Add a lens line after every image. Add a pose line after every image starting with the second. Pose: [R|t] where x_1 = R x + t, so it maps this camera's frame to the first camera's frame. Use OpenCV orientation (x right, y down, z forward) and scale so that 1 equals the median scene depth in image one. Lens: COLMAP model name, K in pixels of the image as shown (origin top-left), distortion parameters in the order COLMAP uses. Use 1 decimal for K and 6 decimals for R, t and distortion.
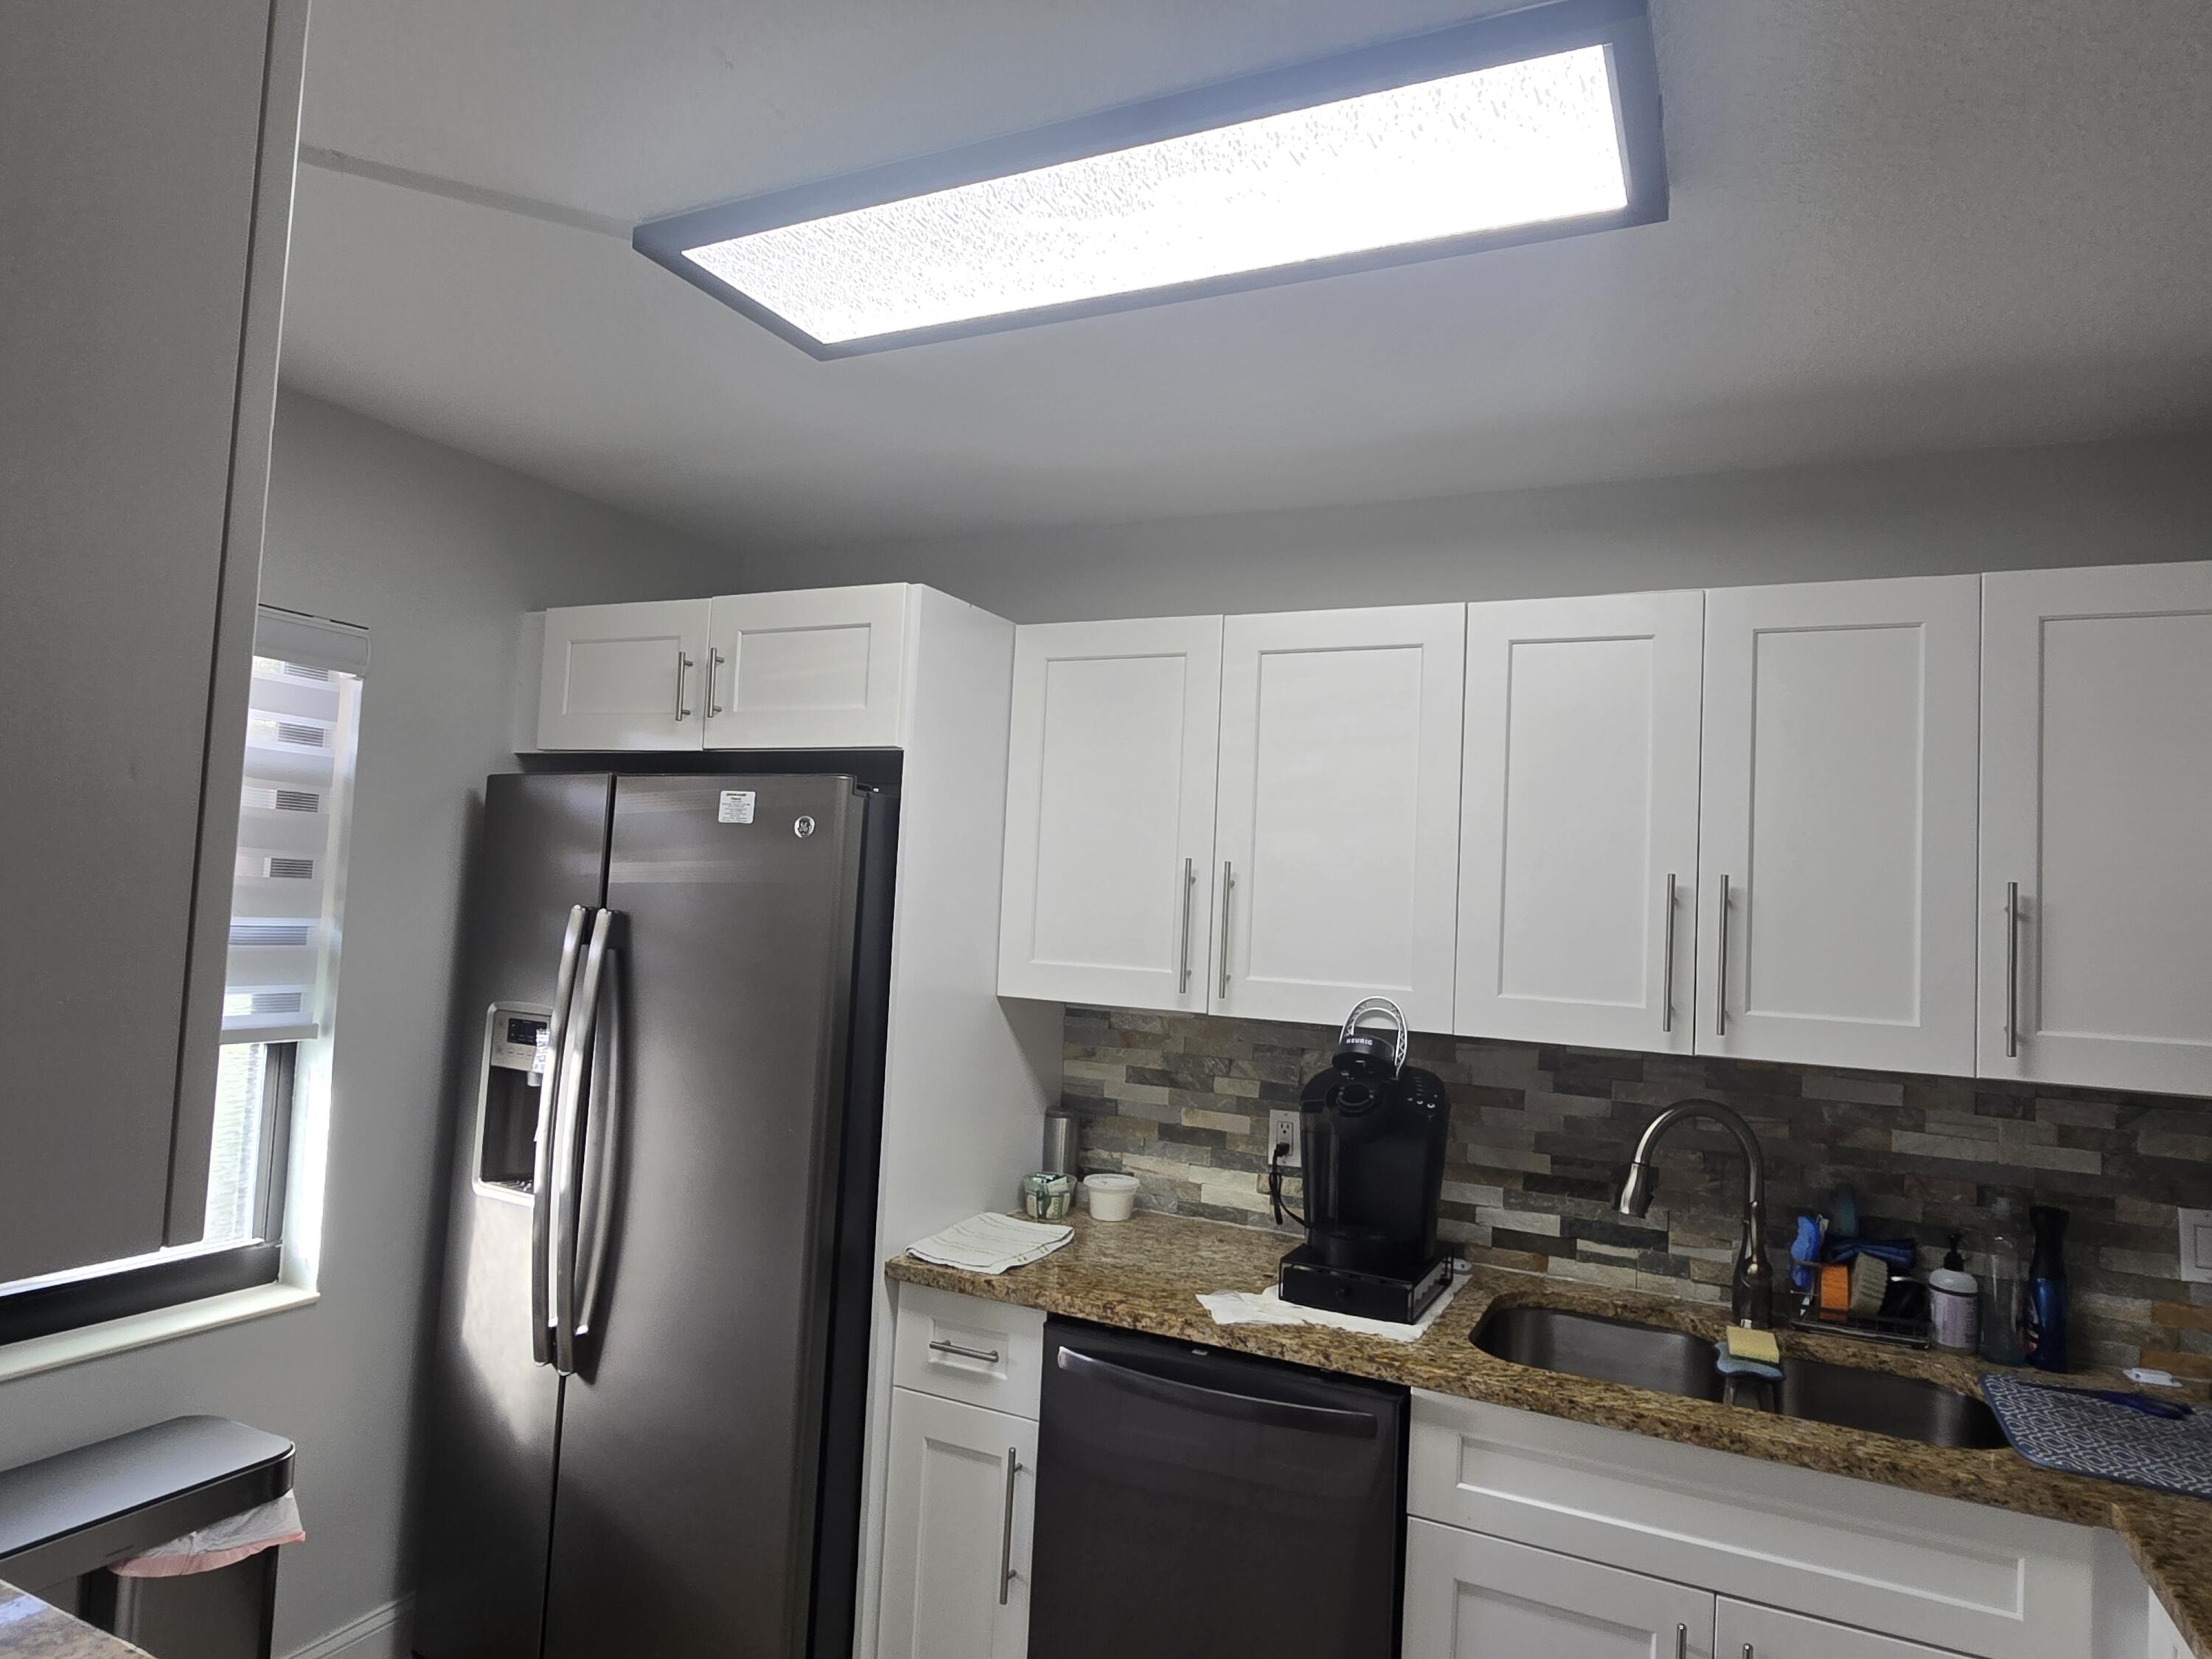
lens RADIAL K [[1319.9, 0, 1114.1], [0, 1319.9, 829.0], [0, 0, 1]] dist [0.003275, -0.001777]
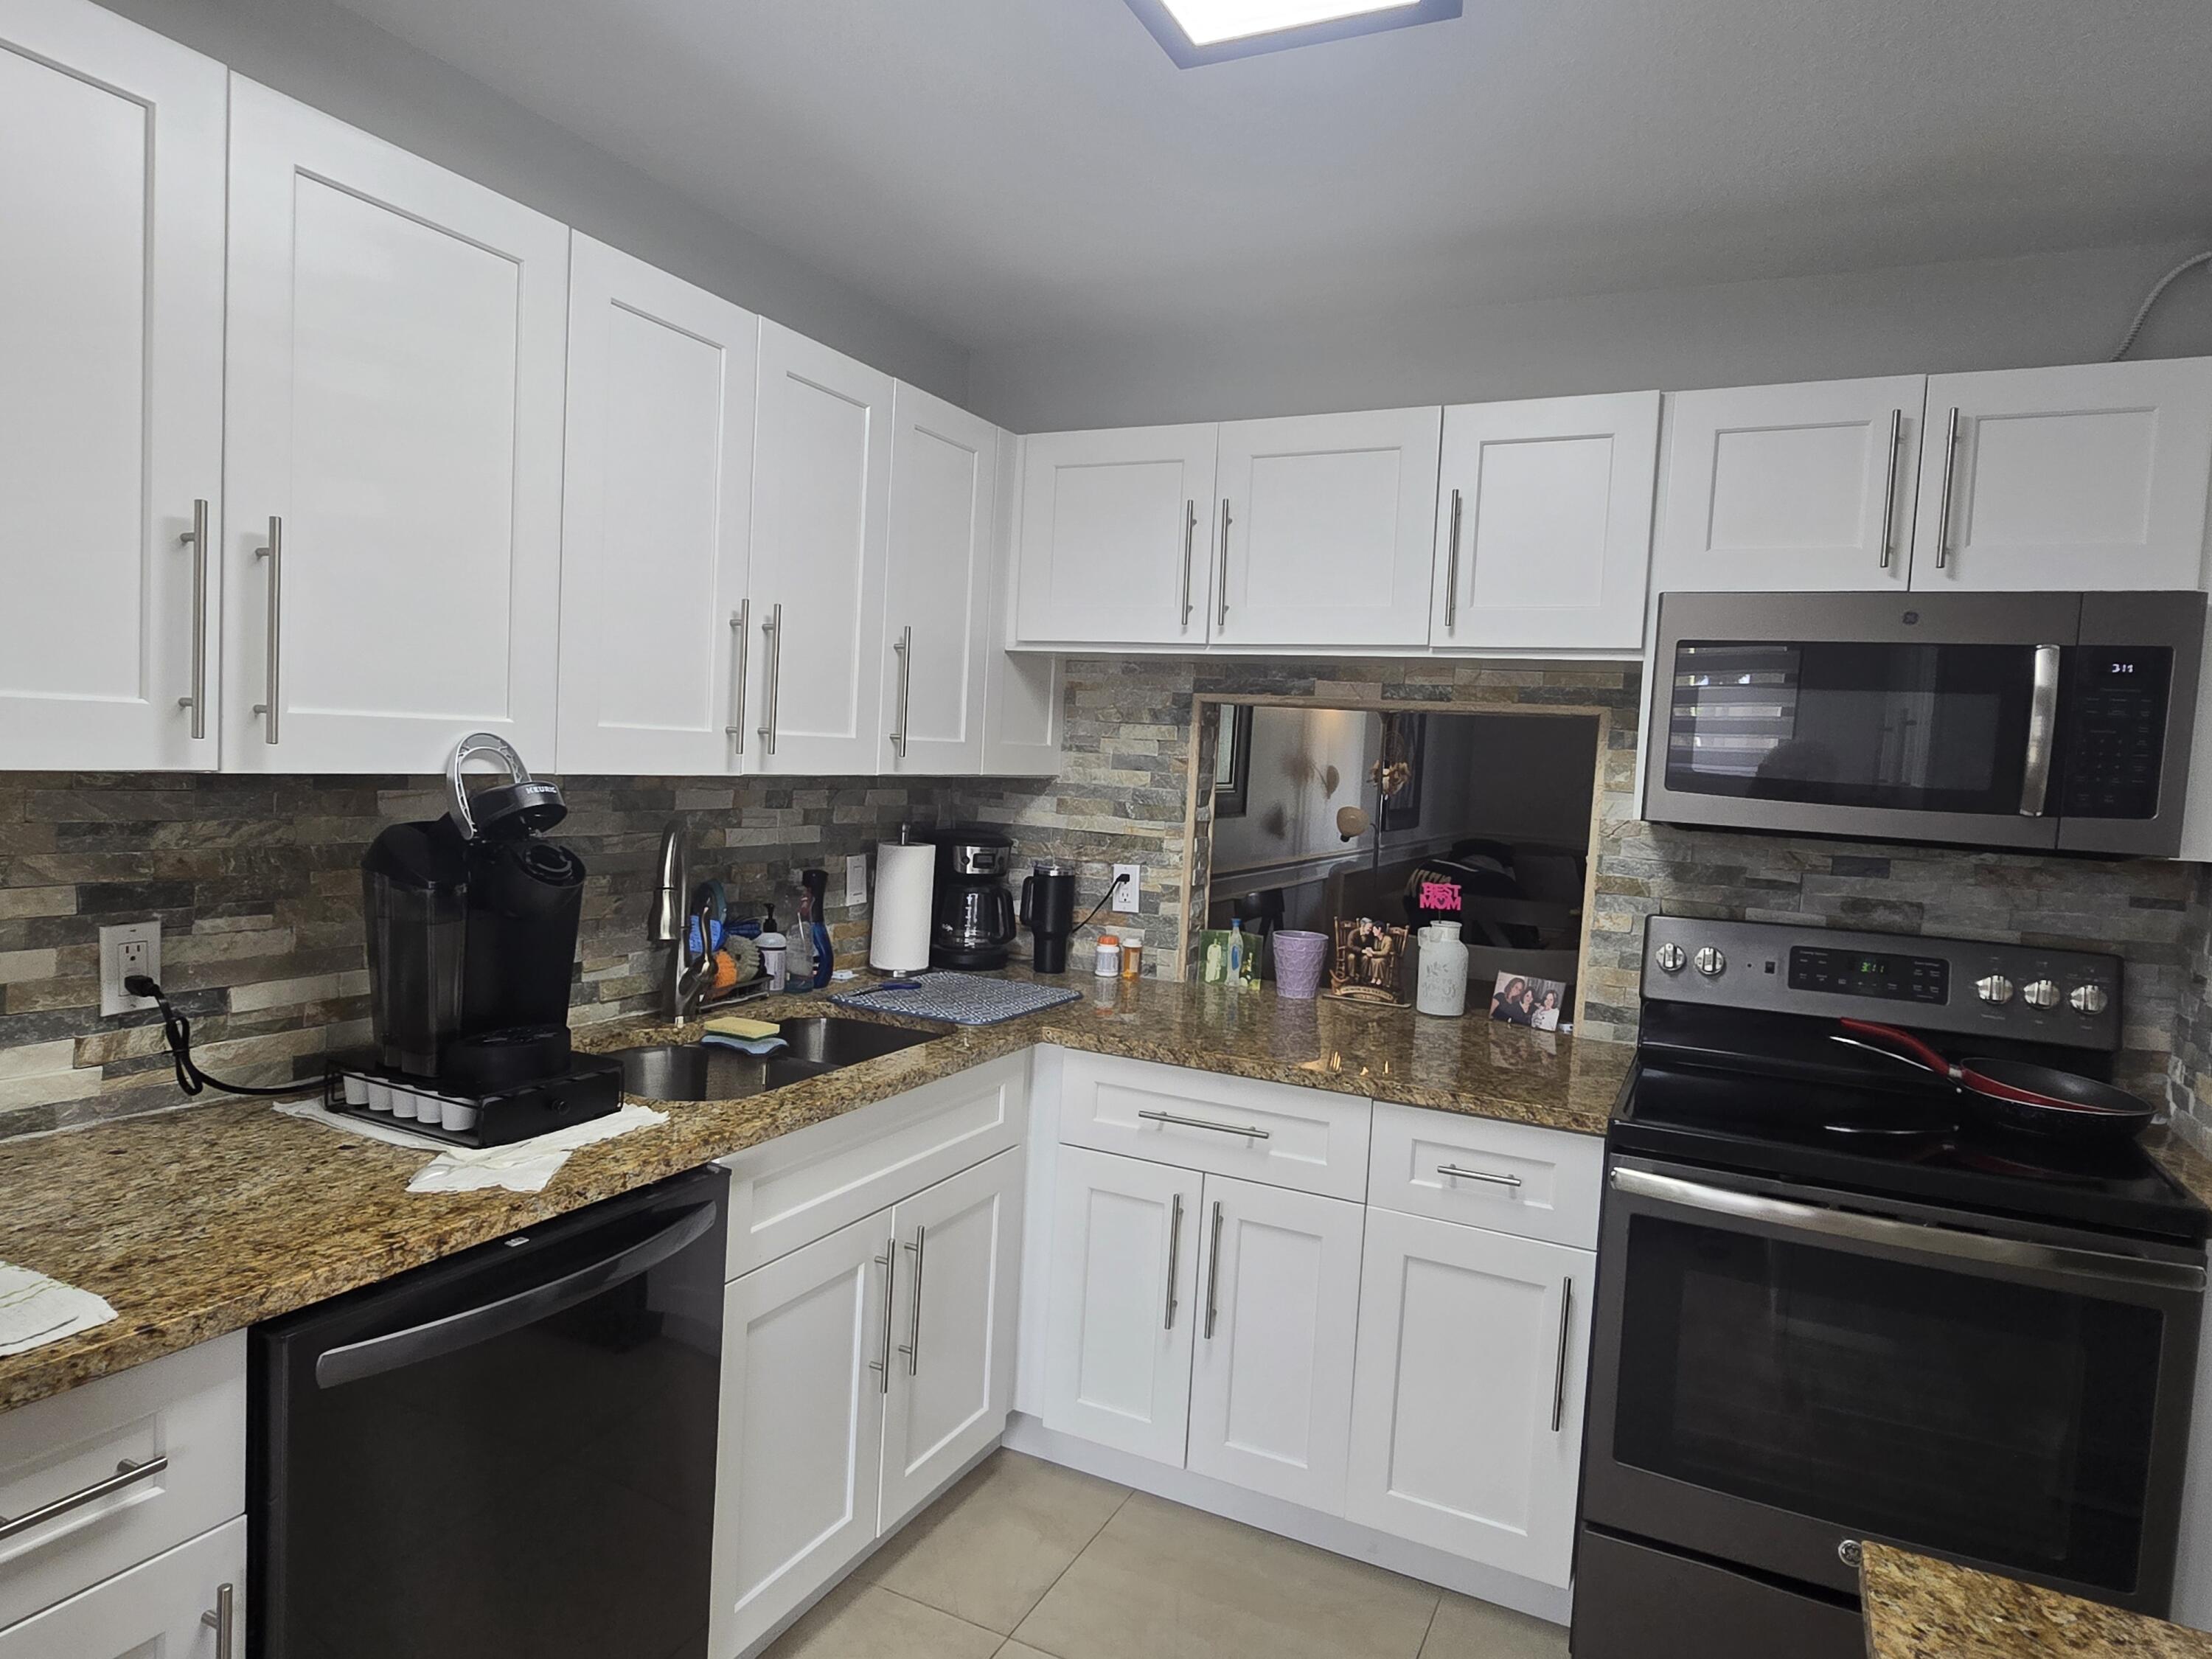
lens RADIAL K [[1319.9, 0, 1114.1], [0, 1319.9, 829.0], [0, 0, 1]] dist [0.003275, -0.001777]
pose [[0.008440, -0.108925, 0.994014, -0.562925], [-0.109608, 0.987959, 0.109192, 0.061919], [-0.993939, -0.109873, -0.003601, 0.656493]]
